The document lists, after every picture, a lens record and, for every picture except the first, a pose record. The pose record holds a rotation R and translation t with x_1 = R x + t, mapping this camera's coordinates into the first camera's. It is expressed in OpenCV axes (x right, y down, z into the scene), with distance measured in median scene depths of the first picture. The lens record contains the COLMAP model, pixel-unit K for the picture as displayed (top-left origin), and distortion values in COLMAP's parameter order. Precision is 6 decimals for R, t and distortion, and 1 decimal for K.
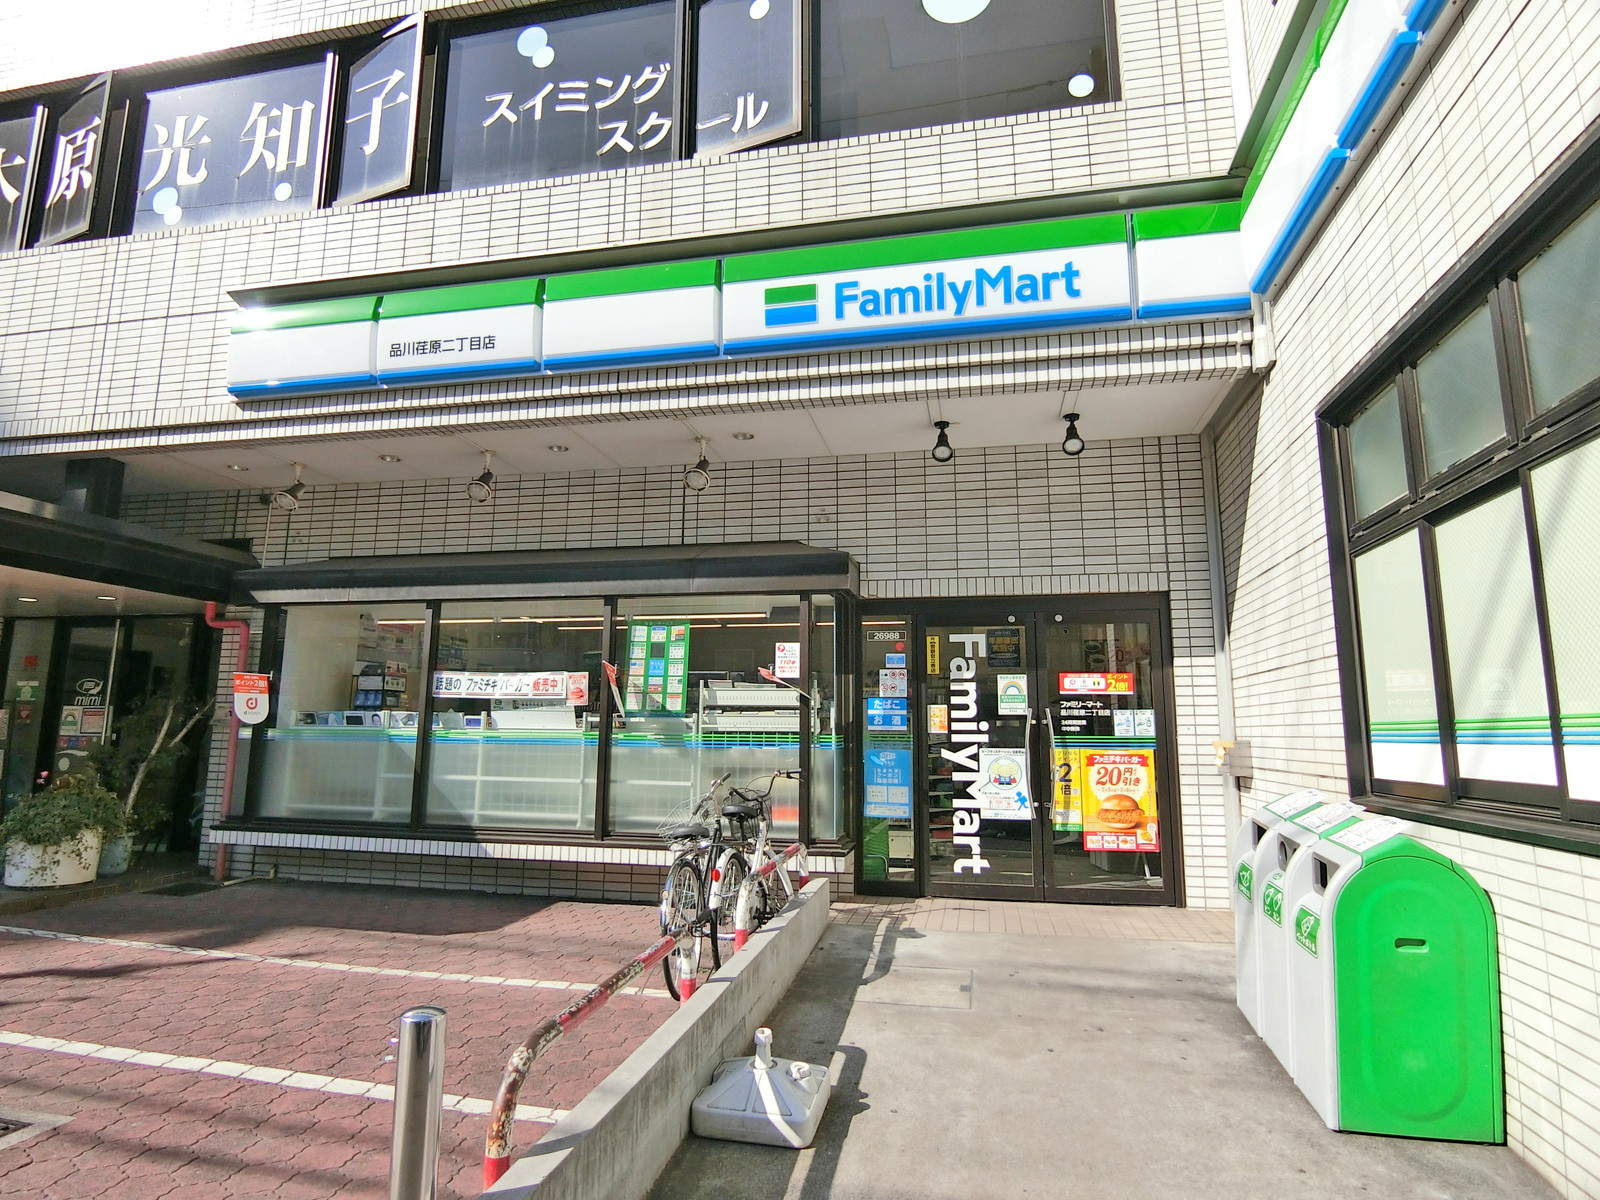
lens RADIAL K [[885.9, 0, 798.6], [0, 885.9, 587.4], [0, 0, 1]] dist [-0.007756, -0.003675]
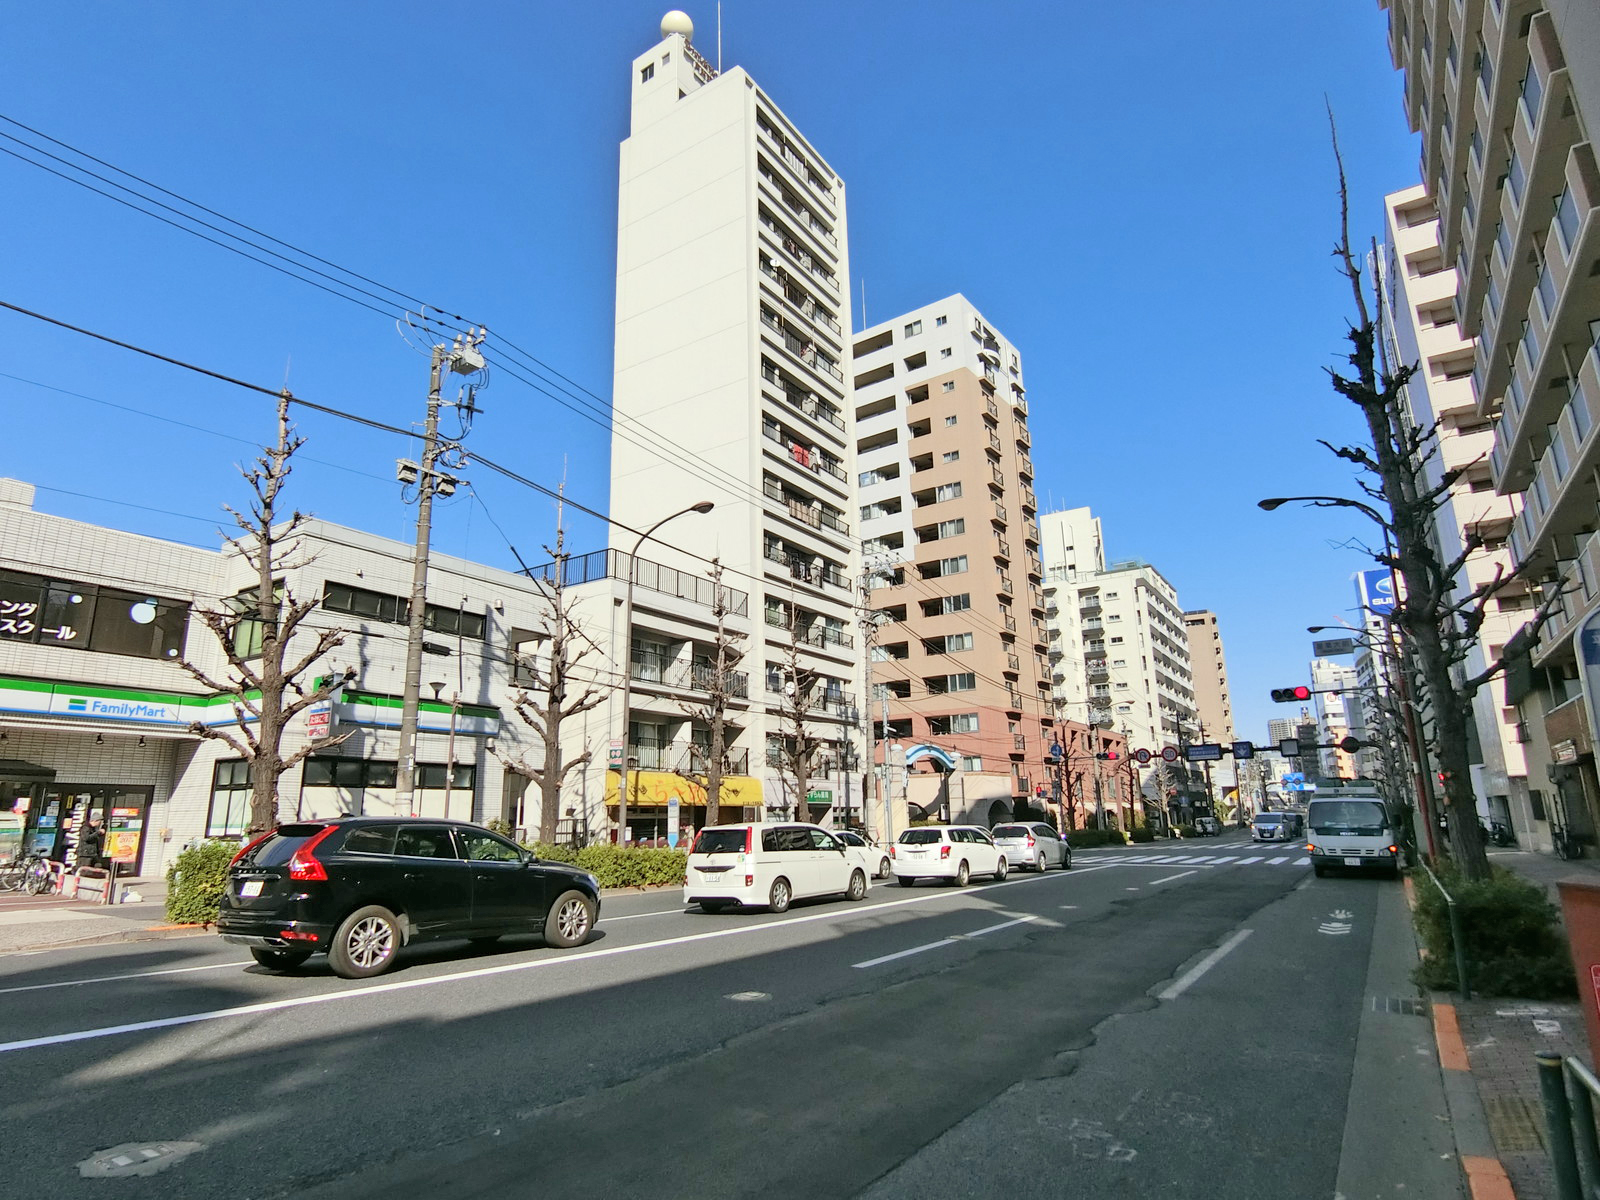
lens RADIAL K [[885.9, 0, 805.2], [0, 885.9, 595.5], [0, 0, 1]] dist [-0.007756, -0.003675]
pose [[0.343625, 0.221180, 0.912689, -2.031499], [-0.127387, 0.973864, -0.188044, -0.396756], [-0.930427, -0.051648, 0.362819, -2.597294]]
